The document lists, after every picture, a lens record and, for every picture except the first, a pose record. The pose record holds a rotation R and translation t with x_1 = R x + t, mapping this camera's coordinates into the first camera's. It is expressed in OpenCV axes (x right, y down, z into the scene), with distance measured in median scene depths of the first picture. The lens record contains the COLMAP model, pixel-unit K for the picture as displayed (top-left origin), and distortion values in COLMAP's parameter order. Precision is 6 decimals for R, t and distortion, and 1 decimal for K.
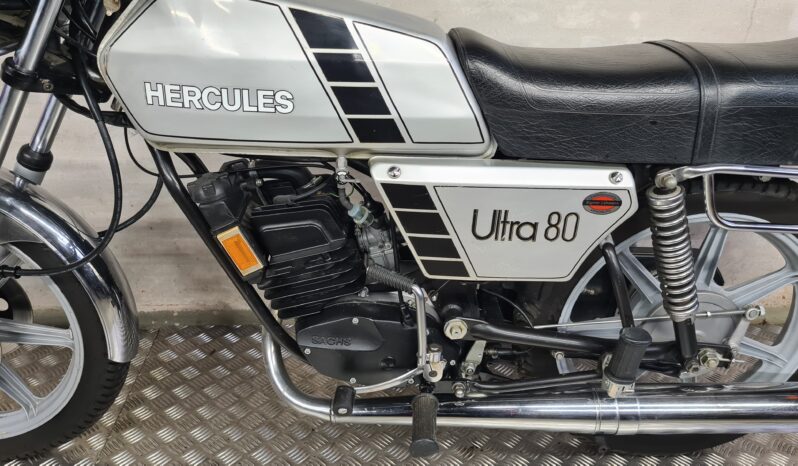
lens RADIAL K [[626.0, 0, 399.1], [0, 626.0, 229.5], [0, 0, 1]] dist [0.041198, -0.025148]
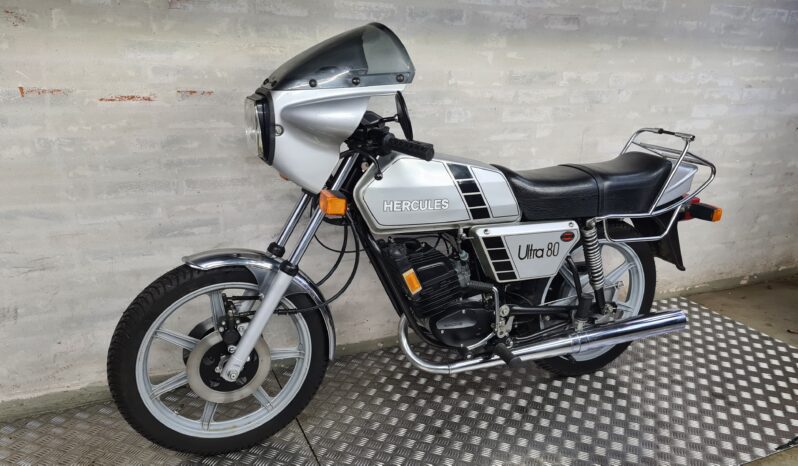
lens RADIAL K [[626.0, 0, 399.1], [0, 626.0, 229.5], [0, 0, 1]] dist [0.041198, -0.025148]
pose [[0.927246, -0.100707, 0.360657, -1.059867], [0.155675, 0.979650, -0.126690, 0.126054], [-0.340559, 0.173618, 0.924054, -0.884383]]
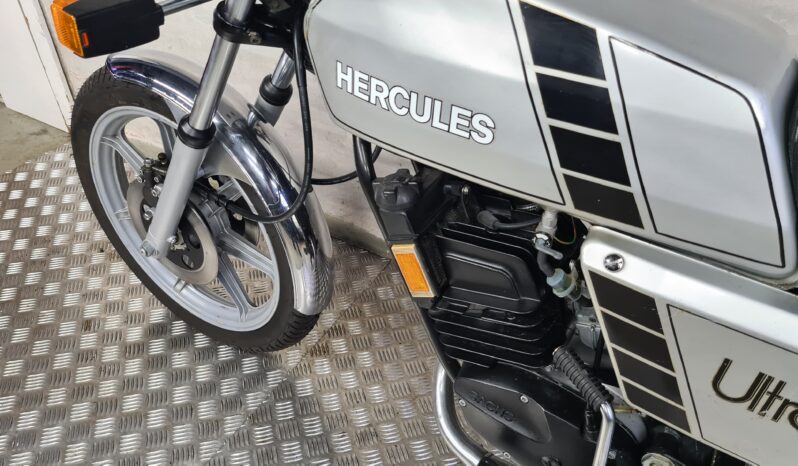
lens RADIAL K [[626.0, 0, 399.1], [0, 626.0, 229.5], [0, 0, 1]] dist [0.041198, -0.025148]
pose [[0.828719, 0.333472, -0.449468, 0.092298], [-0.239712, 0.937202, 0.253359, -0.239844], [0.505730, -0.102221, 0.856614, 0.309100]]
